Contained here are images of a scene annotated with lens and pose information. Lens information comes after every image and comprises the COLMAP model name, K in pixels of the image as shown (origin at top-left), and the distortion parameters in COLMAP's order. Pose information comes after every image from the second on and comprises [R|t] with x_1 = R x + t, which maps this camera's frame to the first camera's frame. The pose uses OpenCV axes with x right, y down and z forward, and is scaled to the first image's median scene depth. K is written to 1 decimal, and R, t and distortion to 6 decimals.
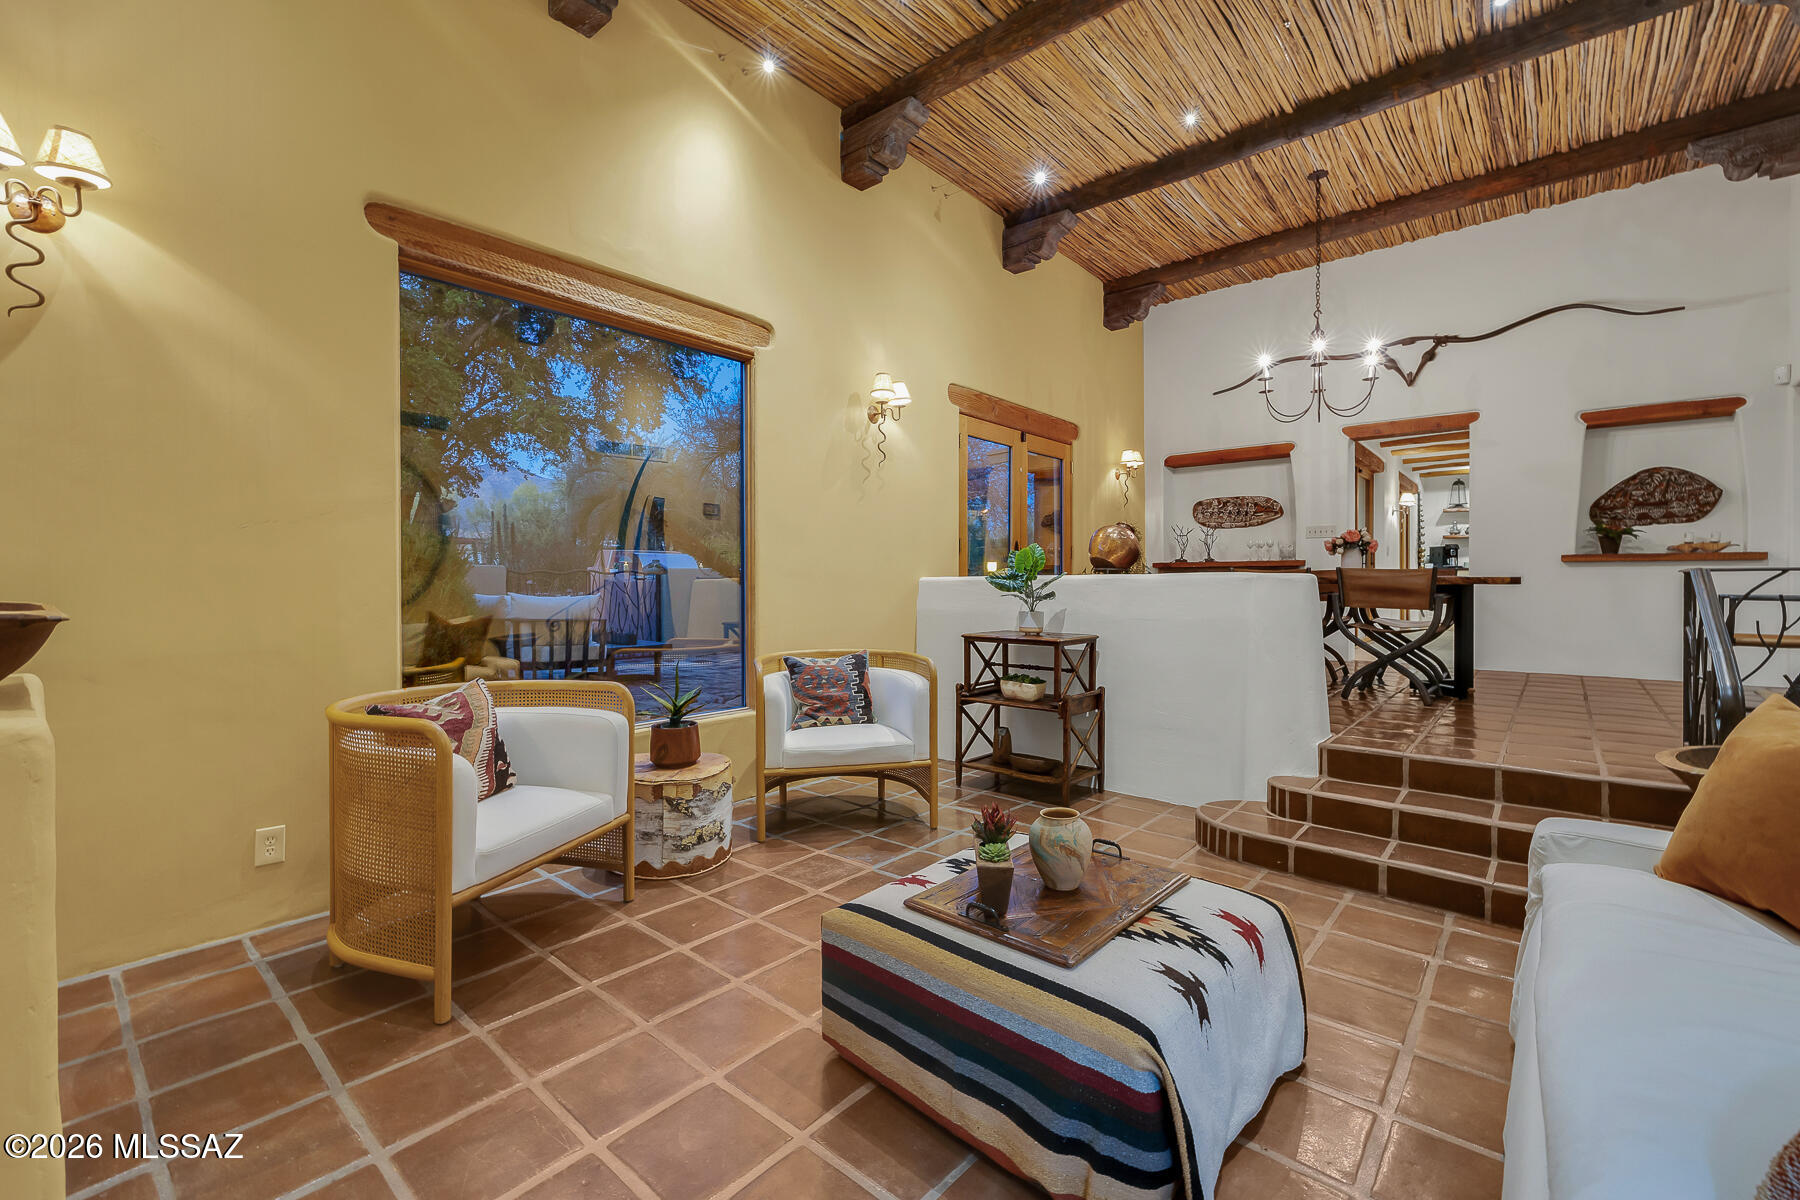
lens RADIAL K [[768.9, 0, 899.9], [0, 768.9, 587.8], [0, 0, 1]] dist [-0.000008, 0.000002]
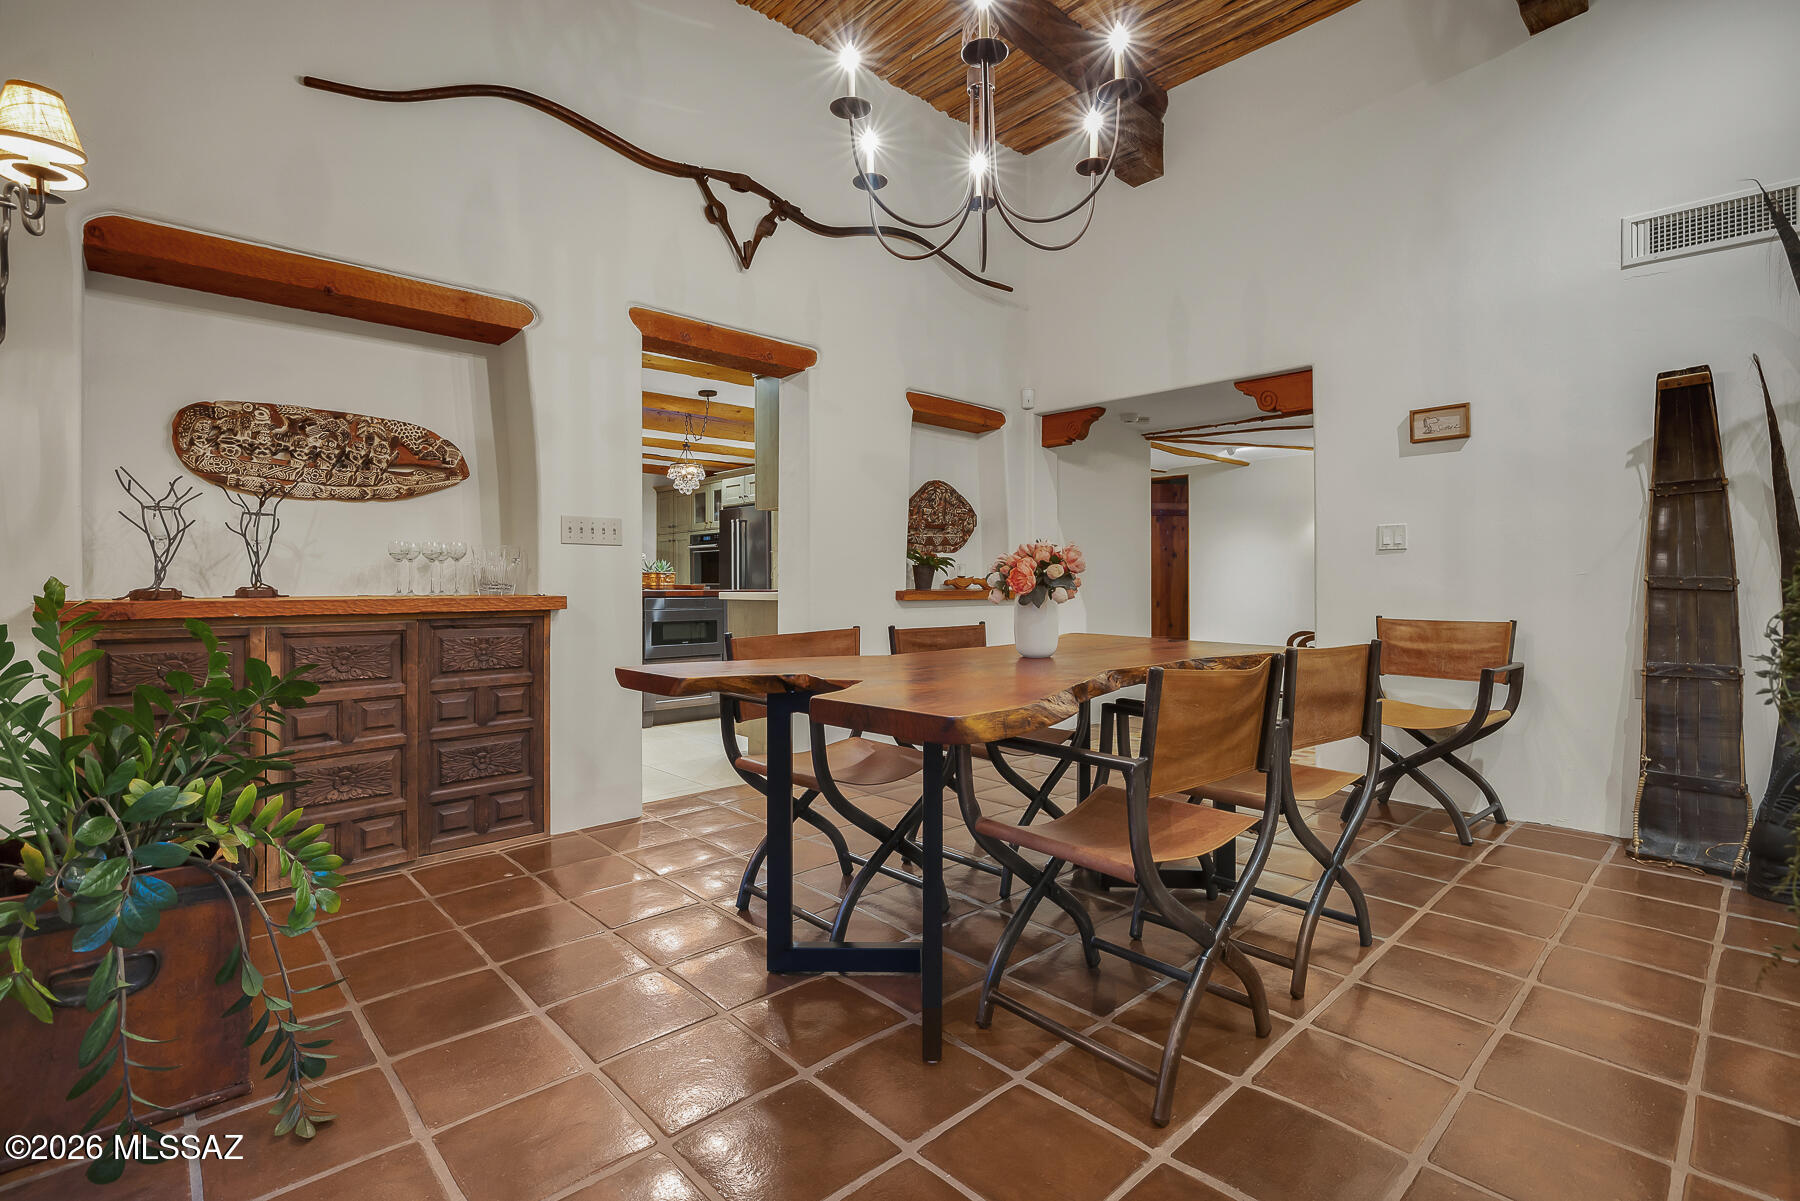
lens RADIAL K [[829.6, 0, 900.2], [0, 829.6, 593.4], [0, 0, 1]] dist [-0.002618, -0.000241]
pose [[0.104421, -0.011517, 0.994466, 0.104255], [0.011434, 0.999881, 0.010380, -0.043416], [-0.994467, 0.010287, 0.104541, 0.837216]]
